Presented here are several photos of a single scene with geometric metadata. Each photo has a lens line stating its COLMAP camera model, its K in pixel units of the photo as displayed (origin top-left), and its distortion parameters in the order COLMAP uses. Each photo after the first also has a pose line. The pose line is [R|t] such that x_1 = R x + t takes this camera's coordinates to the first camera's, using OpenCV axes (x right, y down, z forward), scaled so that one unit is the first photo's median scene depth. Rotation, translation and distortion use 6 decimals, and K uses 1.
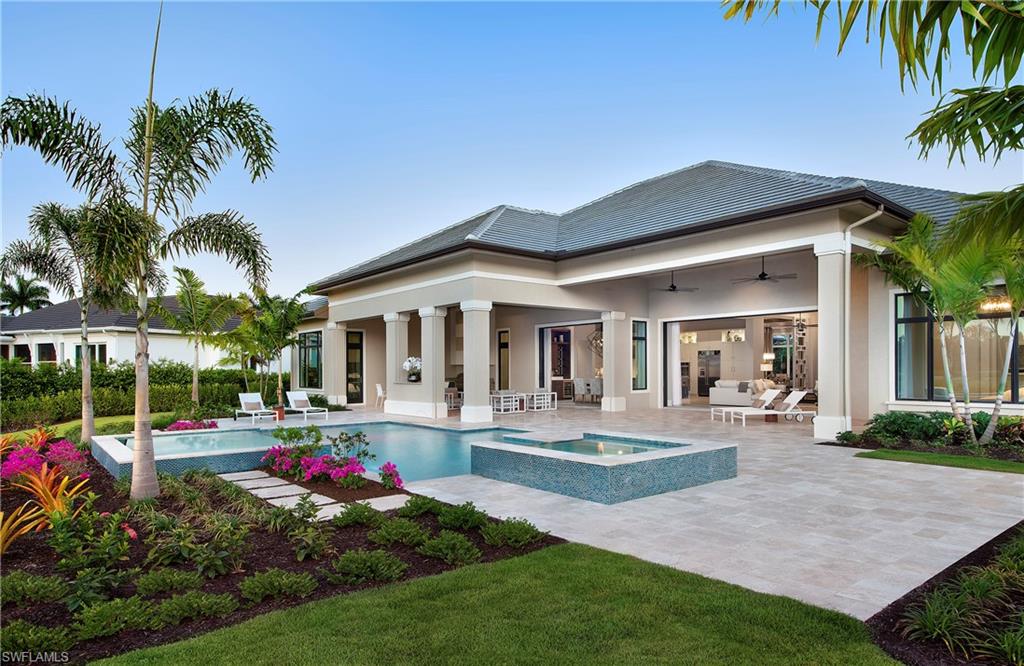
lens RADIAL K [[616.6, 0, 511.8], [0, 616.6, 376.3], [0, 0, 1]] dist [-0.081005, -0.000275]
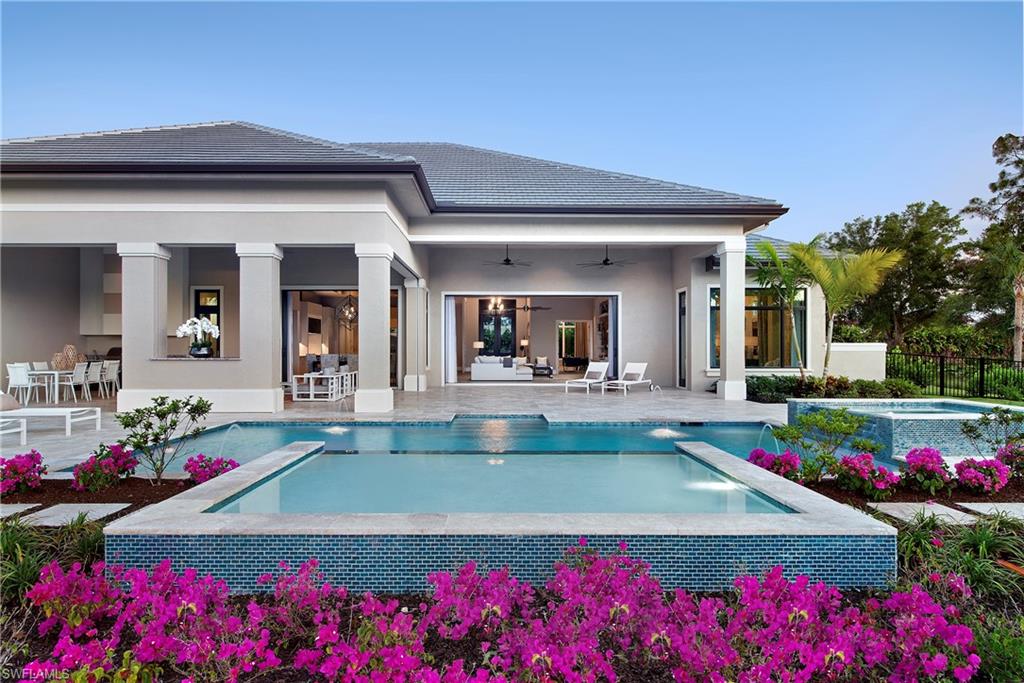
lens RADIAL K [[588.2, 0, 512.0], [0, 588.2, 341.5], [0, 0, 1]] dist [-0.002715, -0.000720]
pose [[0.623412, 0.021274, 0.781604, -0.434058], [0.002000, 0.999583, -0.028802, 0.010783], [-0.781891, 0.019519, 0.623109, 0.377341]]
